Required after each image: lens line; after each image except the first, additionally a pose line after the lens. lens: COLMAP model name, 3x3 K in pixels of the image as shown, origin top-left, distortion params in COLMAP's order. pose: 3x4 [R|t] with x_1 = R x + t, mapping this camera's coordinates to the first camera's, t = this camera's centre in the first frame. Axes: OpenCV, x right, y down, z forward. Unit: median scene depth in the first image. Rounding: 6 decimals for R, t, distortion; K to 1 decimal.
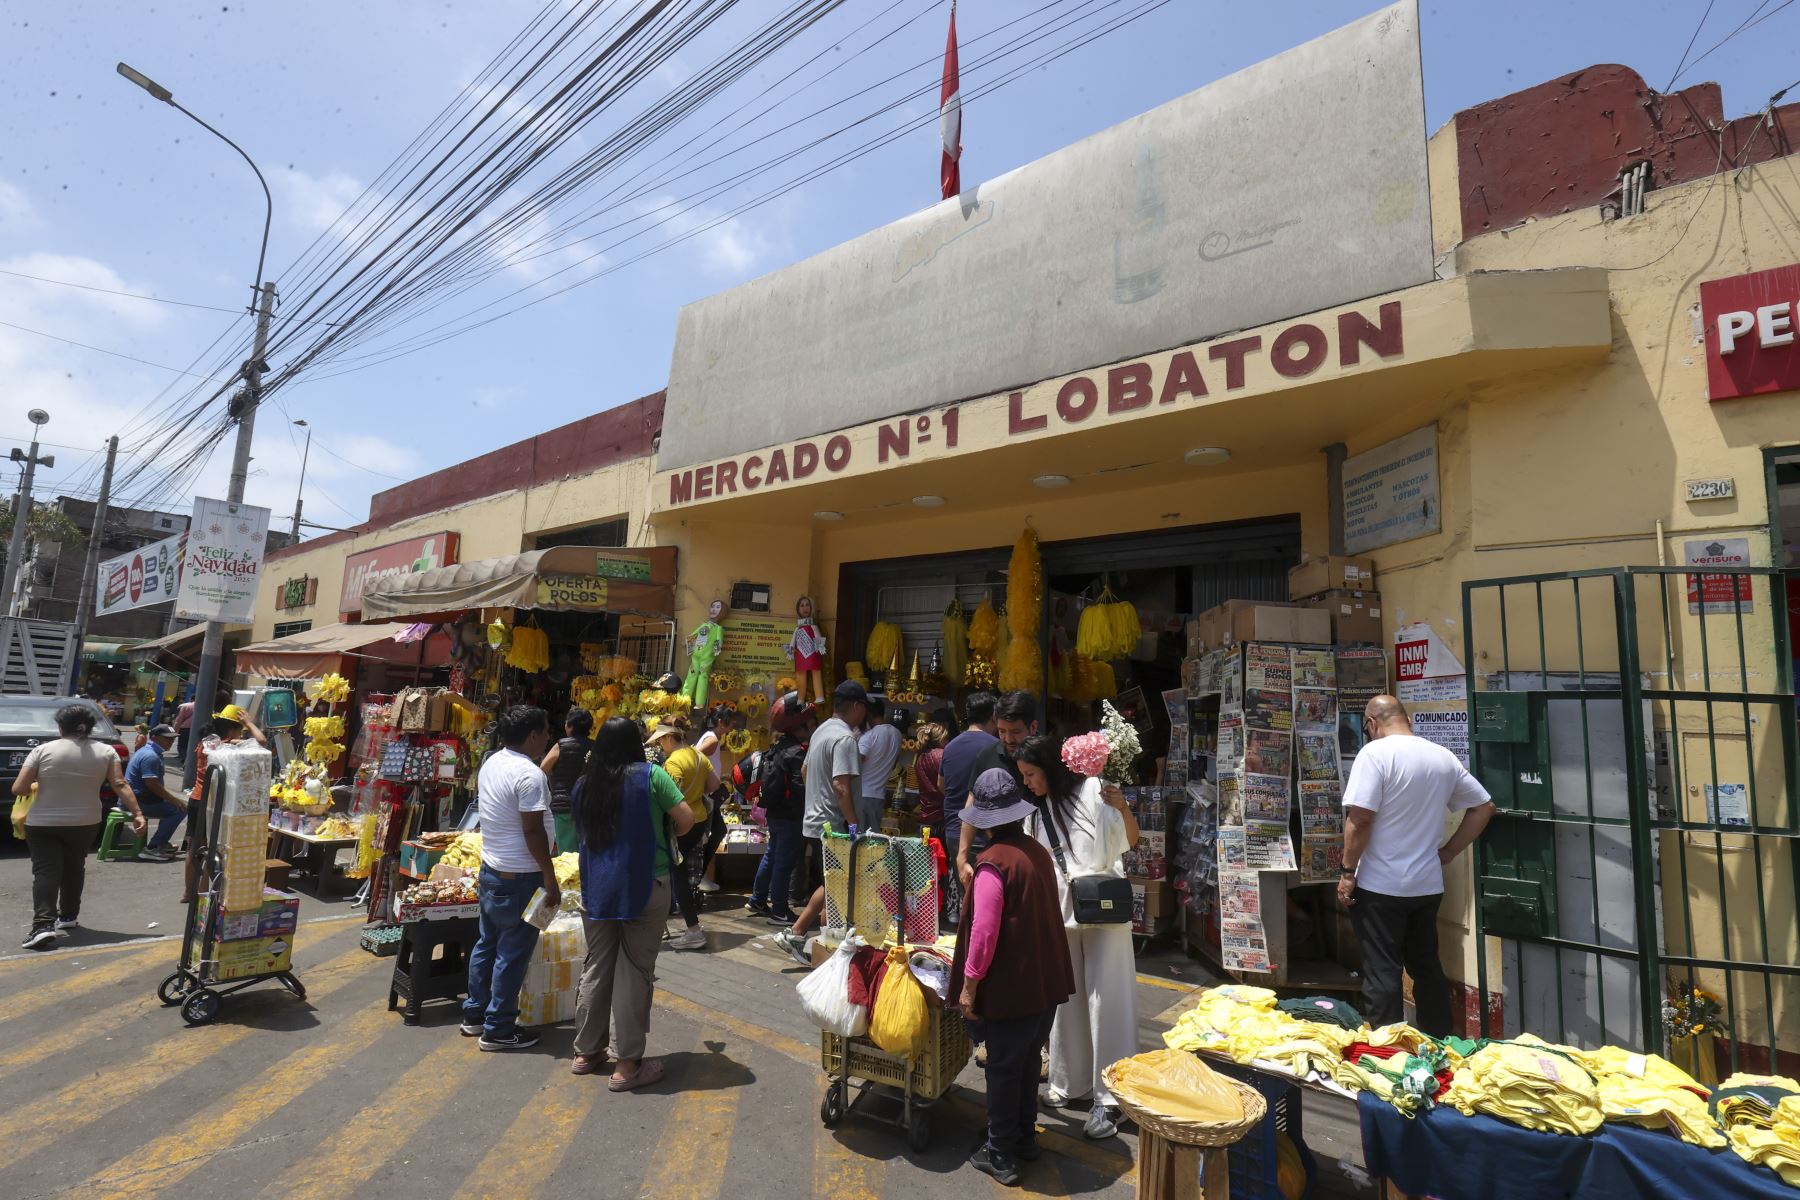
lens RADIAL K [[837.4, 0, 894.9], [0, 837.4, 602.7], [0, 0, 1]] dist [-0.027759, -0.000042]
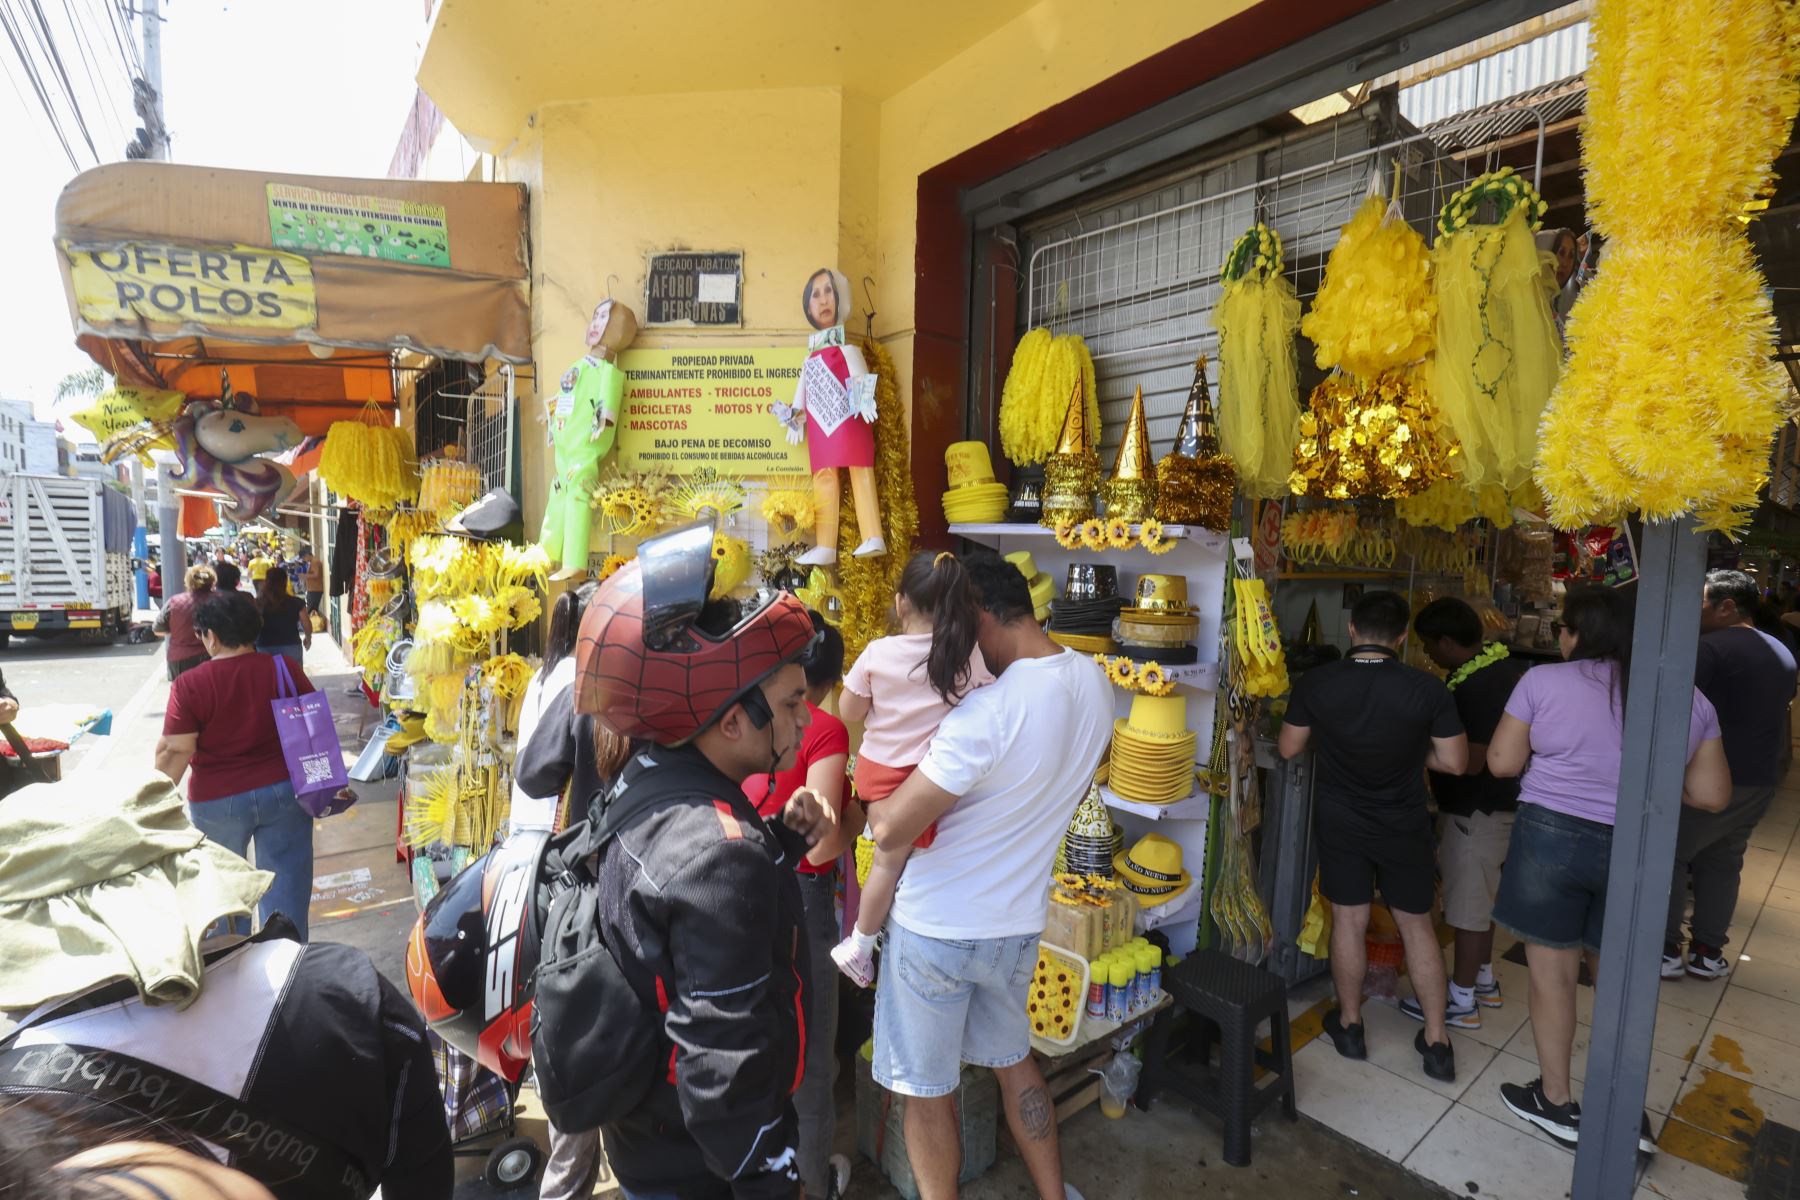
lens RADIAL K [[837.4, 0, 895.2], [0, 837.4, 612.6], [0, 0, 1]] dist [-0.027759, -0.000042]
pose [[0.972748, -0.011256, -0.231593, 0.008065], [0.060592, 0.976453, 0.207047, 0.071024], [0.223809, -0.215437, 0.950524, 0.664718]]
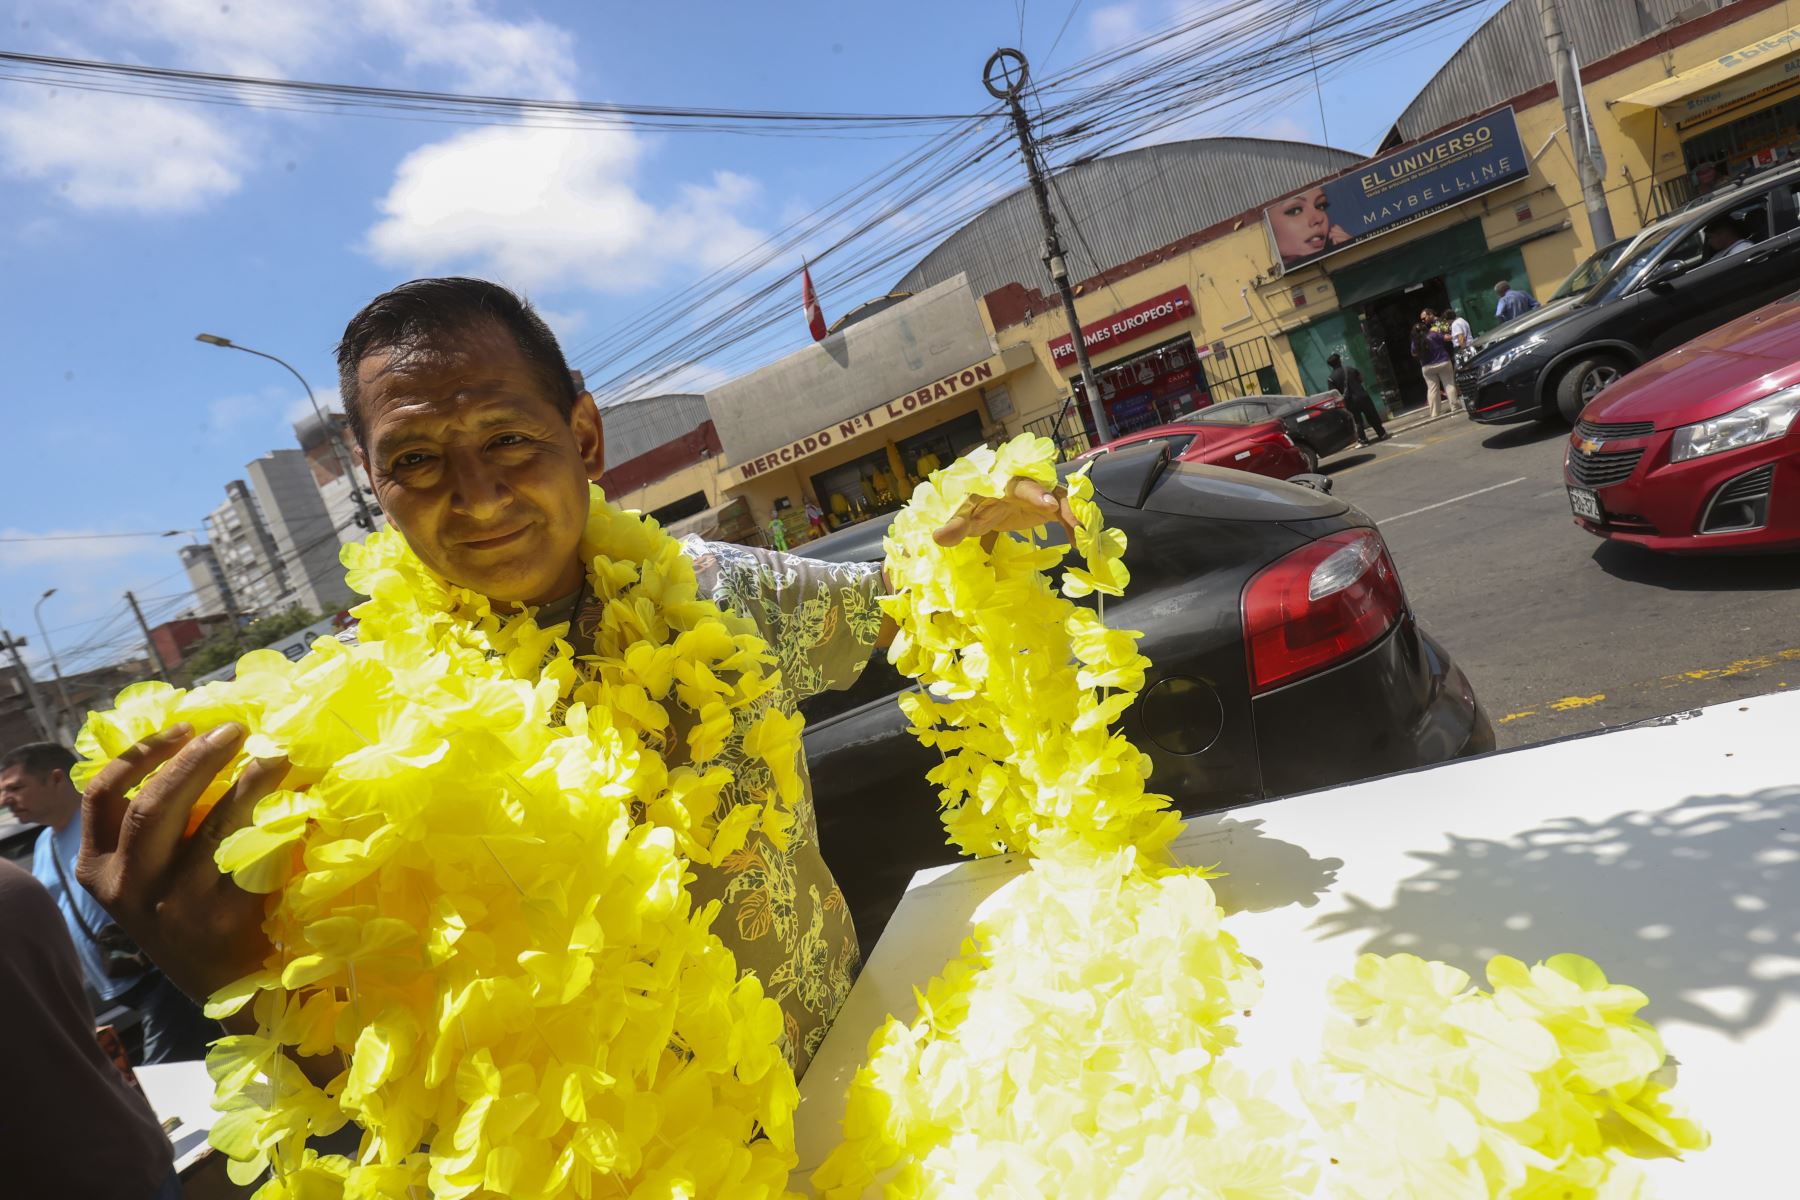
lens RADIAL K [[837.4, 0, 901.0], [0, 837.4, 599.0], [0, 0, 1]] dist [-0.027759, -0.000042]
pose [[0.871188, -0.397274, 0.288452, -0.713330], [0.336844, 0.911115, 0.237499, -0.224650], [-0.357165, -0.109743, 0.927572, -1.418162]]
